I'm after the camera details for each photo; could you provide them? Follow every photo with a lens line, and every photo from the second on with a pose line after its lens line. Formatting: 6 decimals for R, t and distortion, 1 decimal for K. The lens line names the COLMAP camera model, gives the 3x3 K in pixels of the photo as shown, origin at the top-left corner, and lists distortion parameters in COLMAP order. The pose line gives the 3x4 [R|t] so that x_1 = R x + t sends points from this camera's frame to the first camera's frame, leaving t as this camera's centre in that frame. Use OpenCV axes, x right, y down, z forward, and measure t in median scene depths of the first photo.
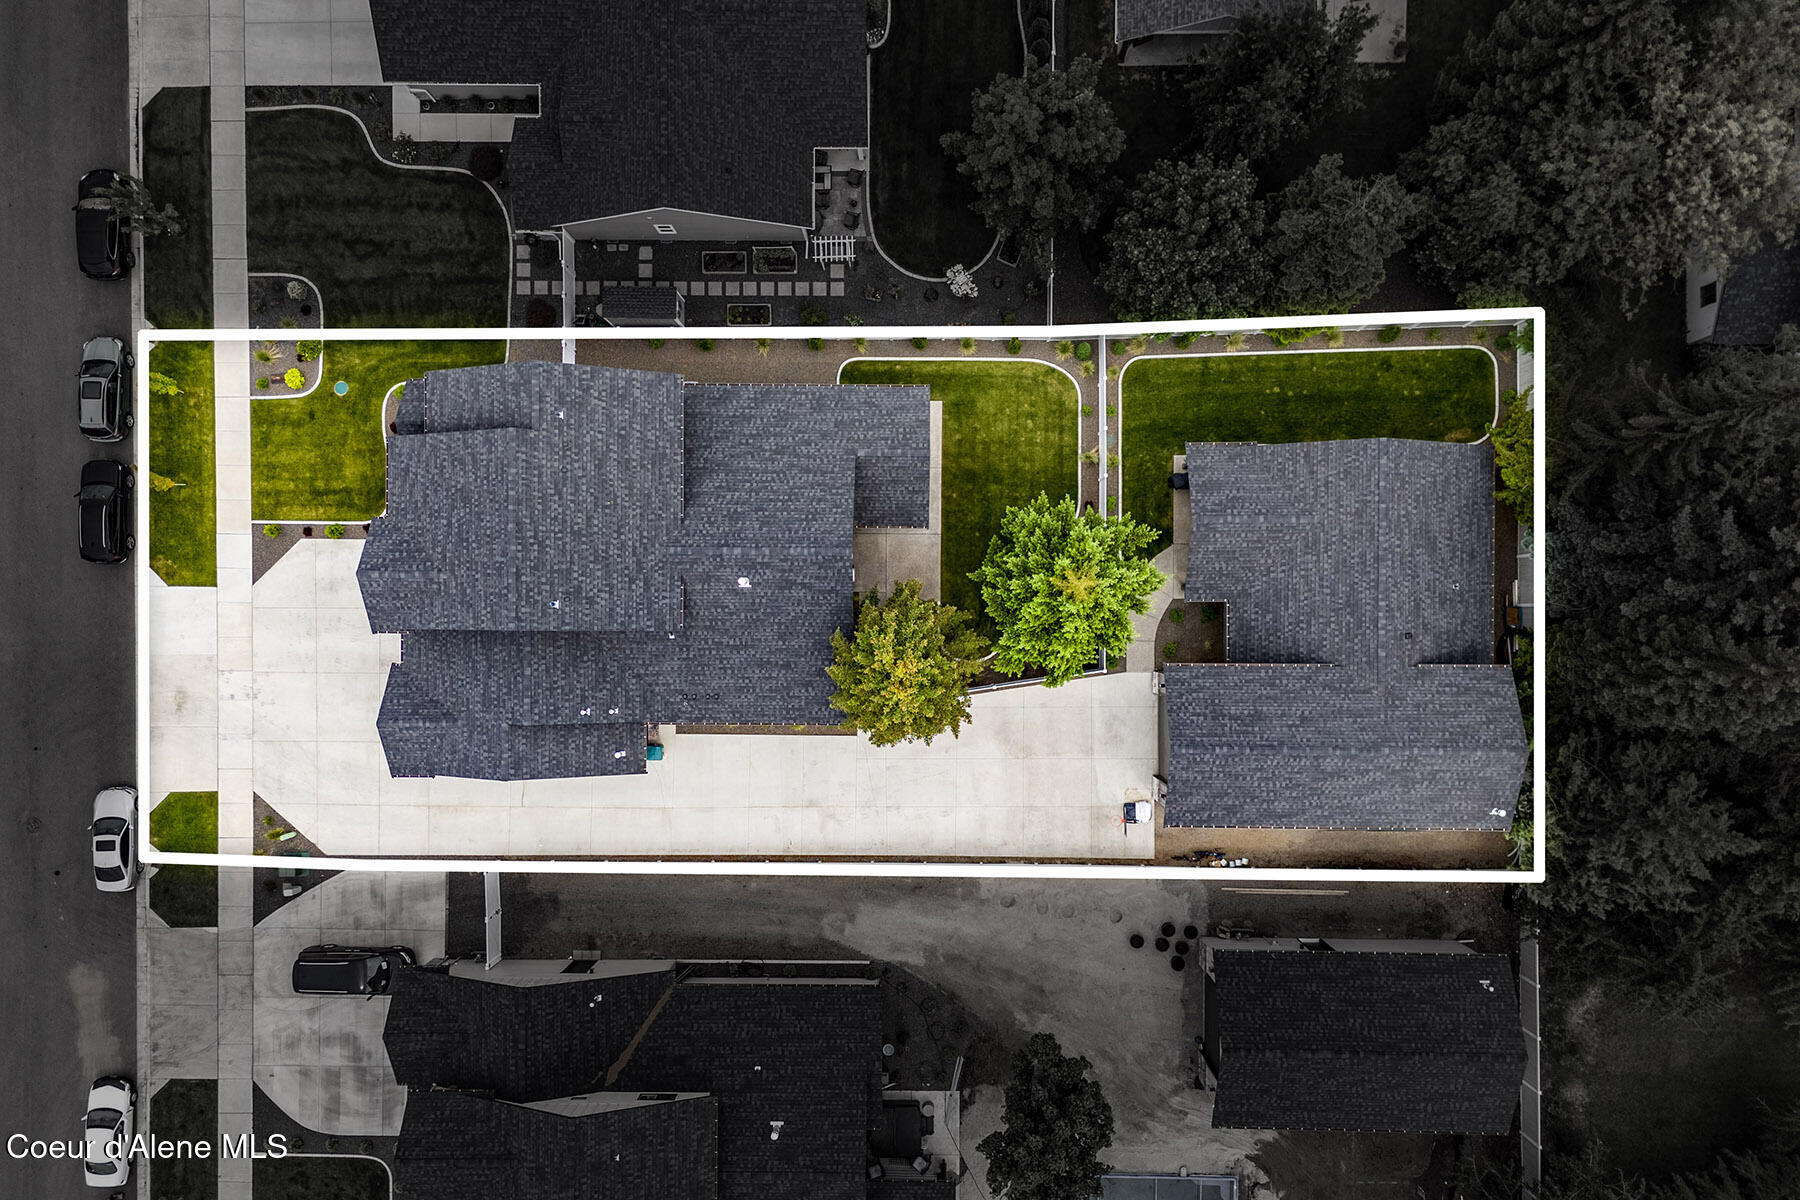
lens RADIAL K [[1373.4, 0, 889.1], [0, 1373.4, 582.1], [0, 0, 1]] dist [0.260873, 0.000433]
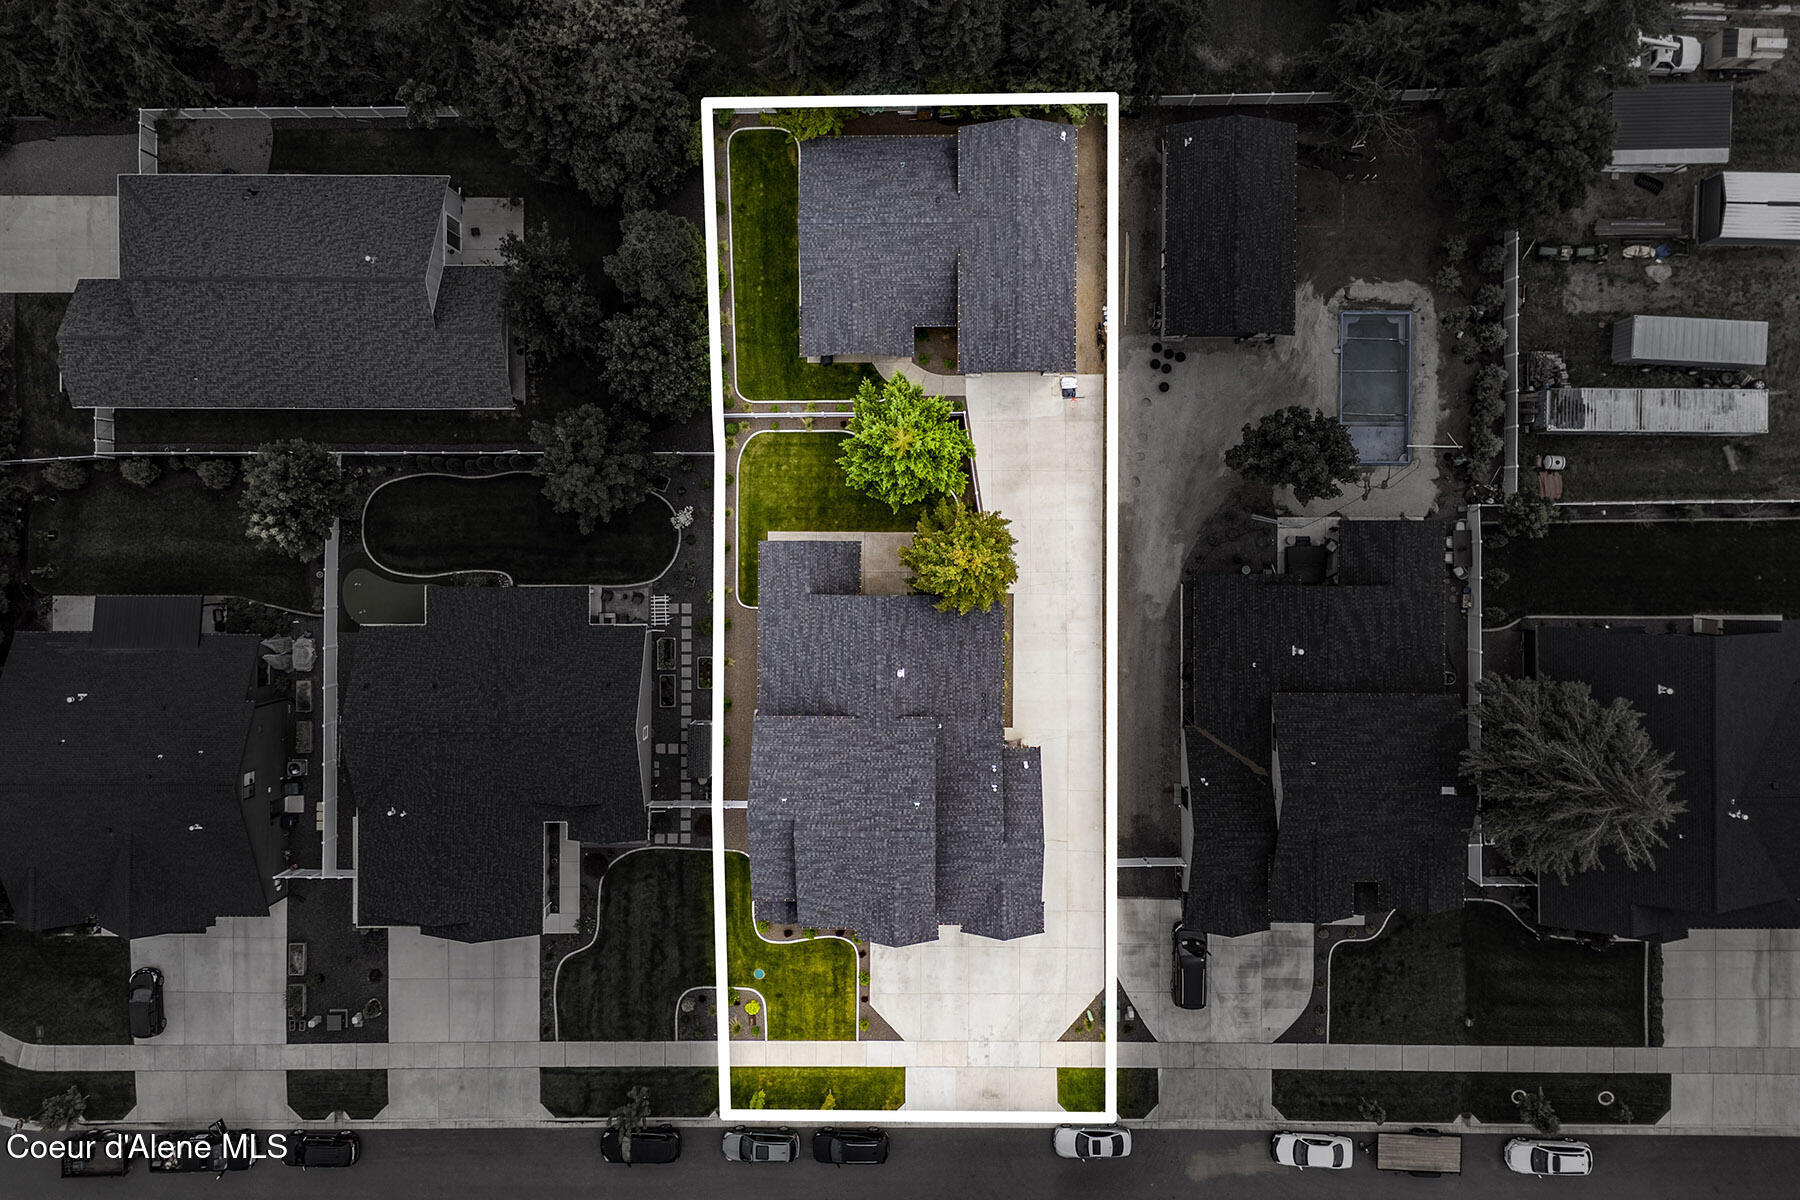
lens RADIAL K [[1373.4, 0, 889.1], [0, 1373.4, 582.1], [0, 0, 1]] dist [0.260873, 0.000433]
pose [[-0.002523, -0.999987, -0.004386, -0.005716], [0.999967, -0.002488, -0.007769, -0.000645], [0.007757, -0.004405, 0.999960, -0.355911]]
